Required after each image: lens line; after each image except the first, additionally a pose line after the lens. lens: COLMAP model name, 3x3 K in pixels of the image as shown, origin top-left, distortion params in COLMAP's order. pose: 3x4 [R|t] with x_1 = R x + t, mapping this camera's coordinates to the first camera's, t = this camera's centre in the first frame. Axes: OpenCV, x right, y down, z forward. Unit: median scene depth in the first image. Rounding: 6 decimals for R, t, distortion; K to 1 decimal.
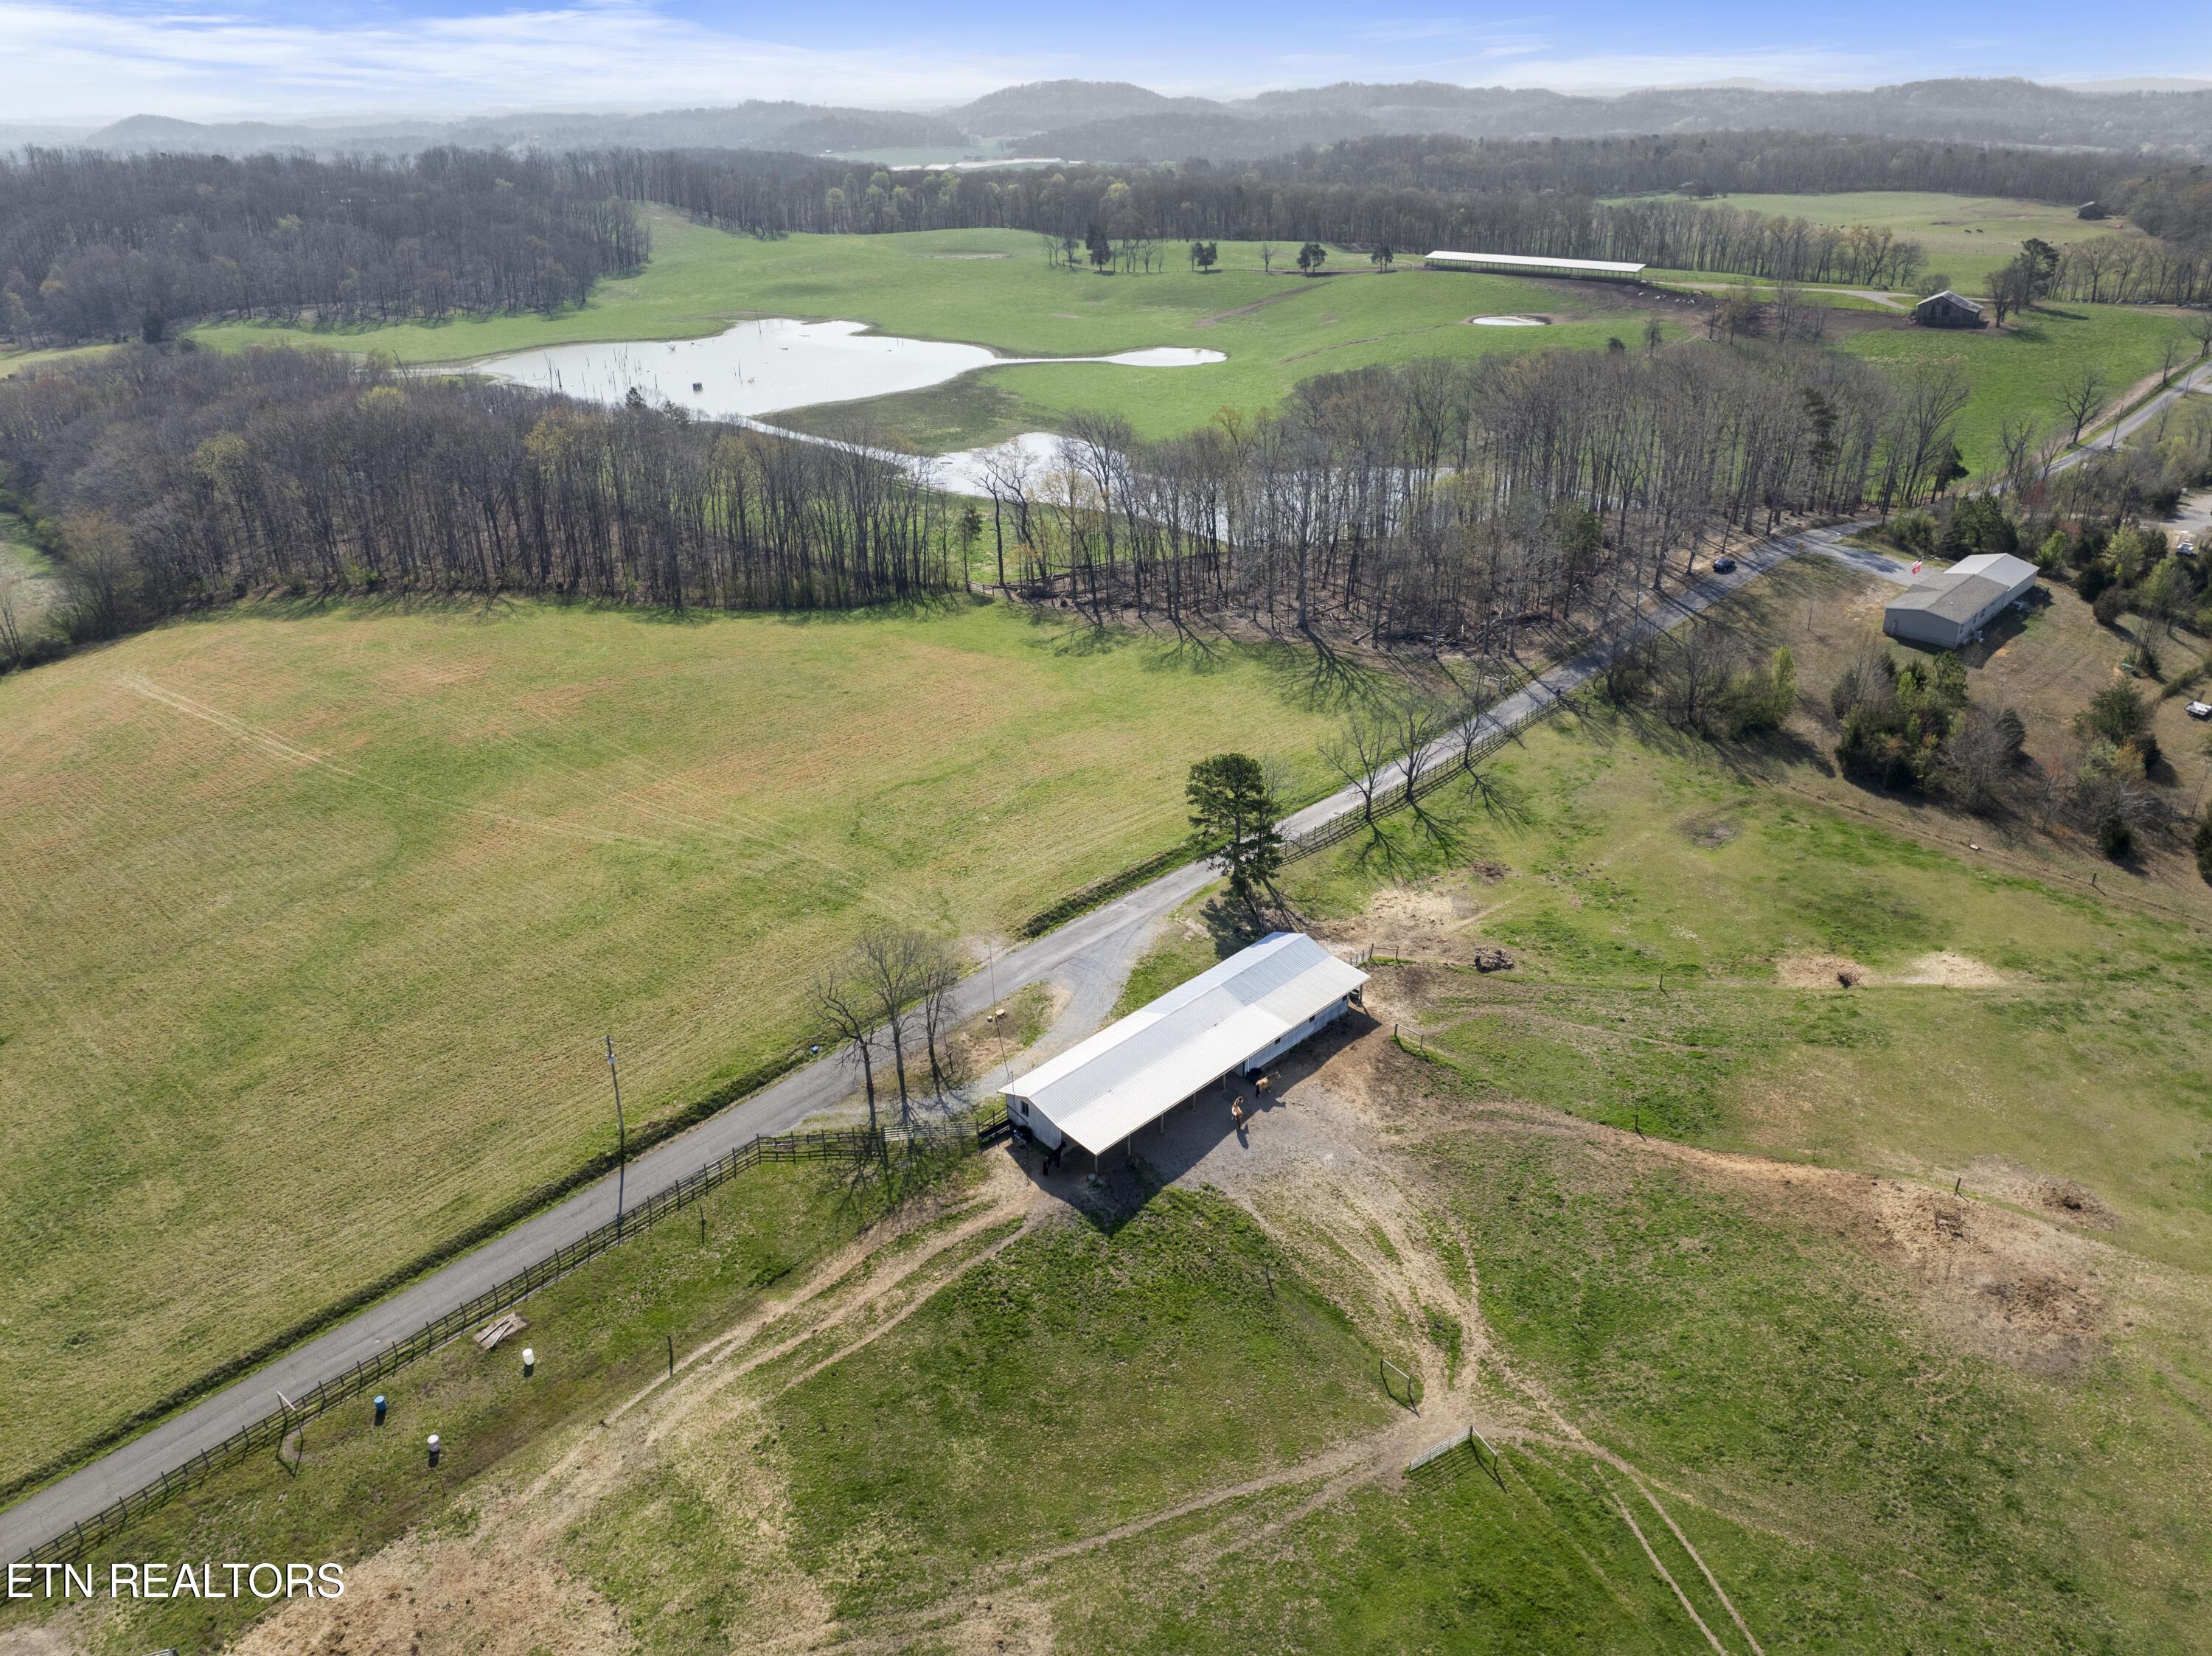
lens RADIAL K [[1566.8, 0, 1113.1], [0, 1566.8, 831.7], [0, 0, 1]] dist [-0.035018, -0.001801]
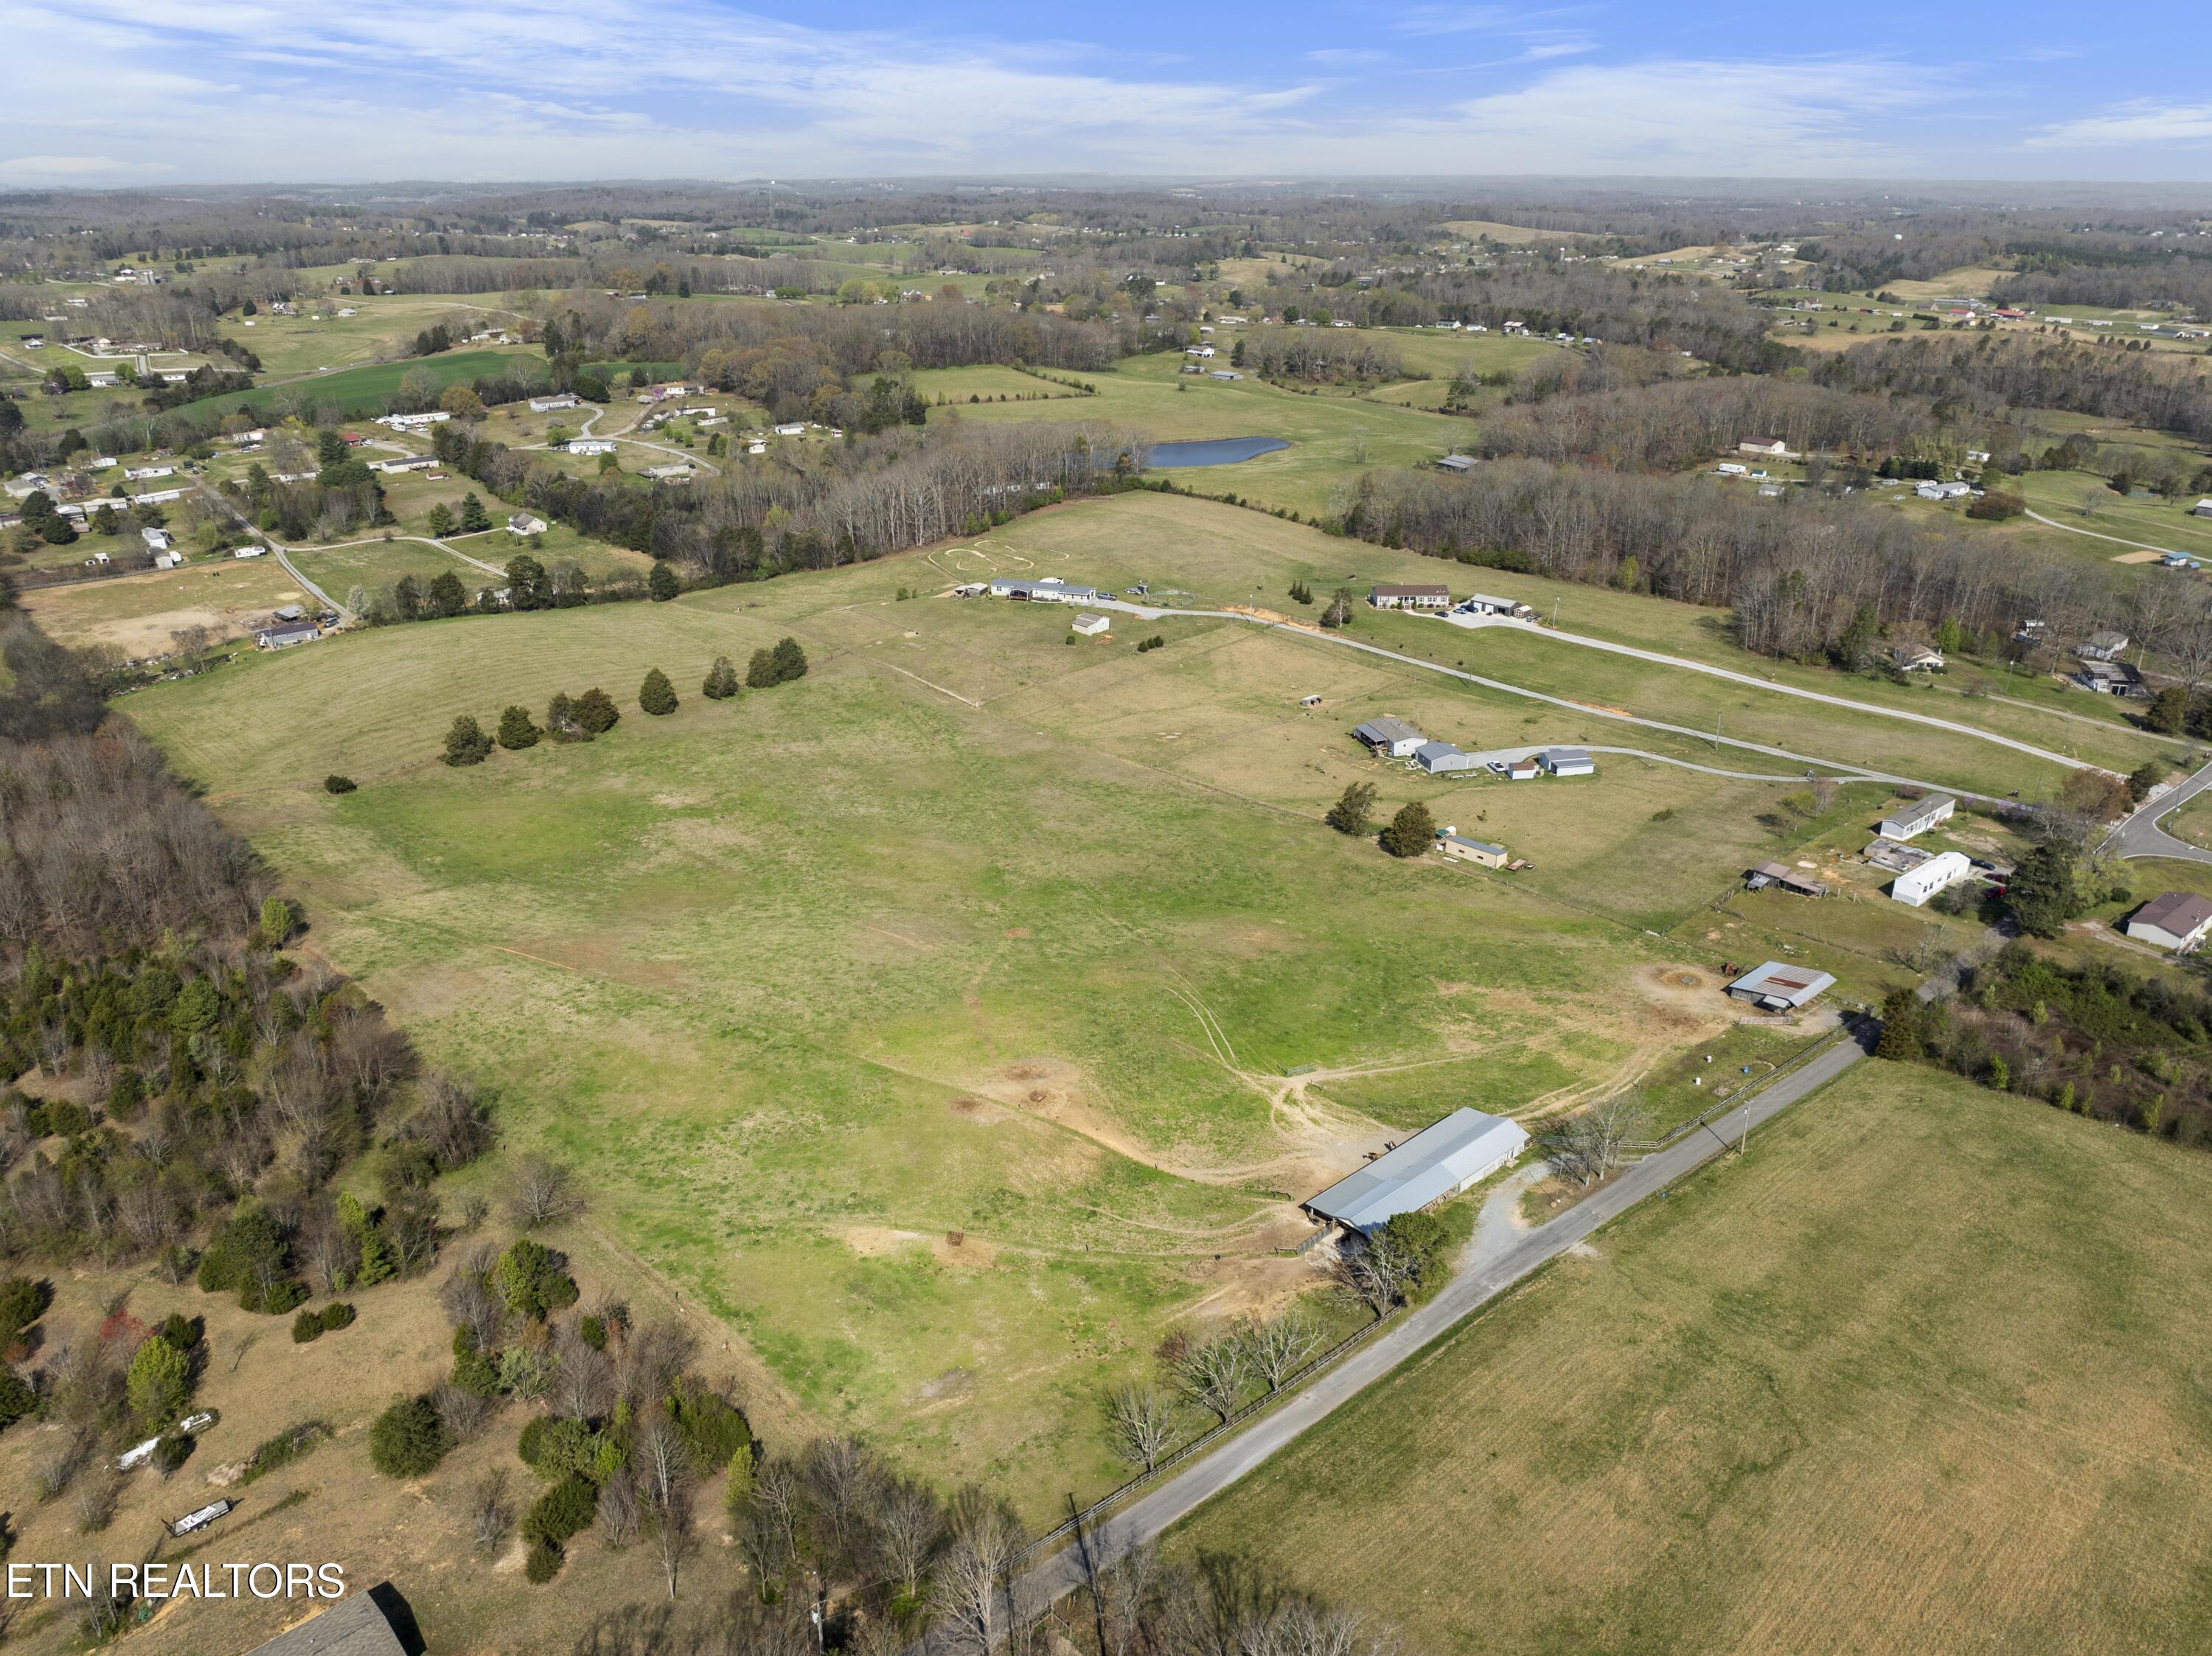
lens RADIAL K [[1626.9, 0, 1106.0], [0, 1626.9, 828.0], [0, 0, 1]] dist [-0.038844, 0.036094]
pose [[-0.997854, -0.009387, 0.064809, 0.229932], [0.041863, 0.669585, 0.741555, -1.150070], [-0.050356, 0.742676, -0.667754, 1.577425]]
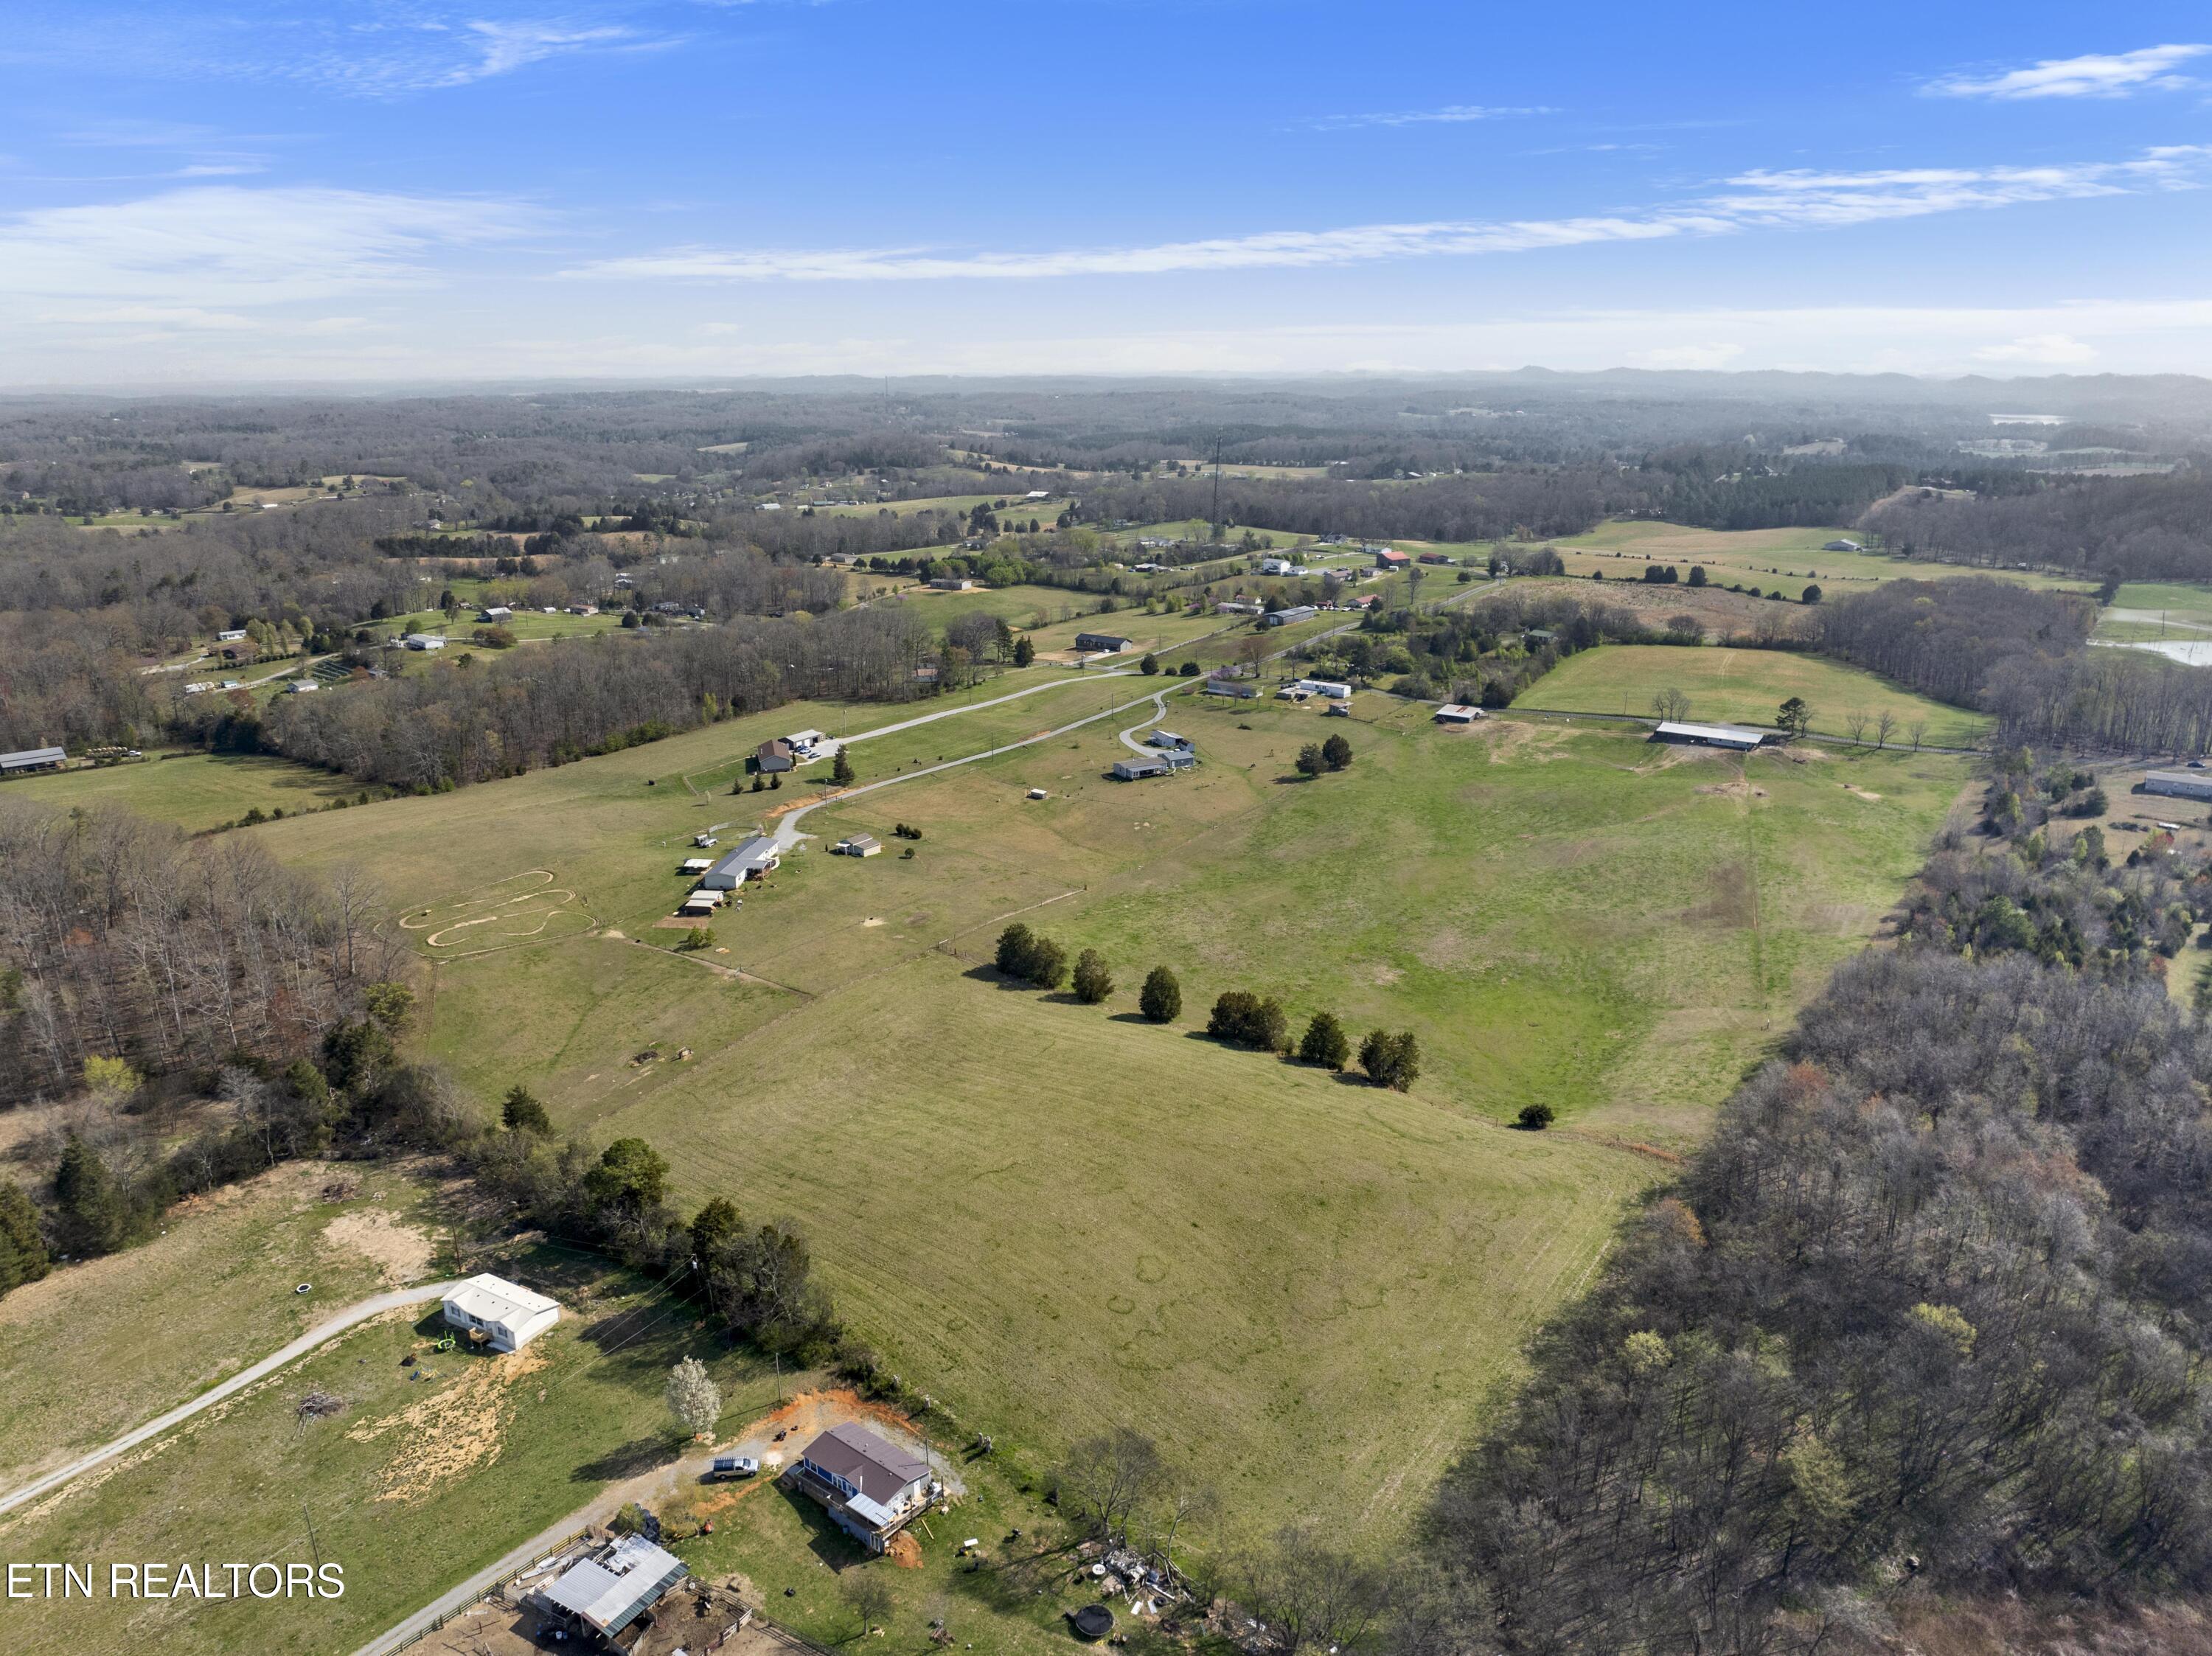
lens RADIAL K [[1566.9, 0, 1116.2], [0, 1566.9, 831.5], [0, 0, 1]] dist [-0.013575, -0.058419]
pose [[0.159277, 0.295491, -0.941974, 3.244001], [-0.425554, 0.881508, 0.204567, 0.153439], [0.890806, 0.368278, 0.266151, -1.226496]]
